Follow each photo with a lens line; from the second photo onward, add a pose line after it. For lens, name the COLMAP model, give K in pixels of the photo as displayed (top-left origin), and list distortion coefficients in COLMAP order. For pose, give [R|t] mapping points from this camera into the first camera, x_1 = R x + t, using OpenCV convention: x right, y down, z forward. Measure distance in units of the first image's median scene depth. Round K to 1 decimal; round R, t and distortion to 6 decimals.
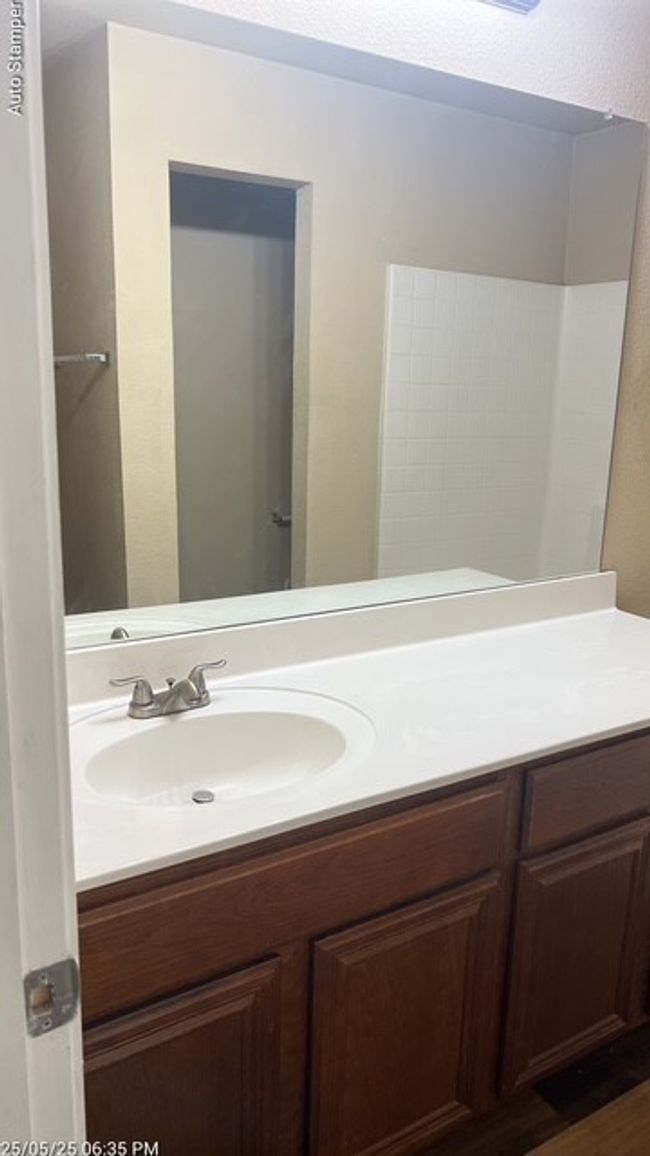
lens RADIAL K [[899.7, 0, 325.0], [0, 899.7, 578.0], [0, 0, 1]] dist [0.016695, 0.000982]
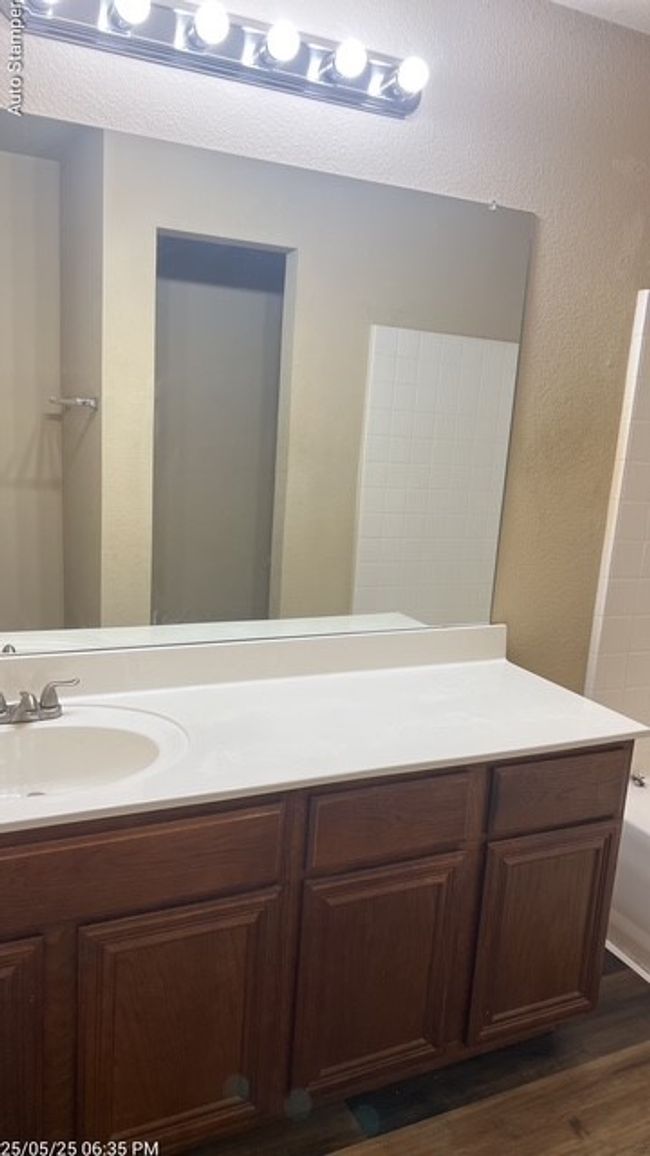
lens RADIAL K [[899.7, 0, 325.0], [0, 899.7, 578.0], [0, 0, 1]] dist [0.016695, 0.000982]
pose [[0.993144, 0.057321, -0.101883, 0.306327], [-0.061655, 0.997299, -0.039910, -0.009647], [0.099320, 0.045918, 0.993995, -0.100422]]
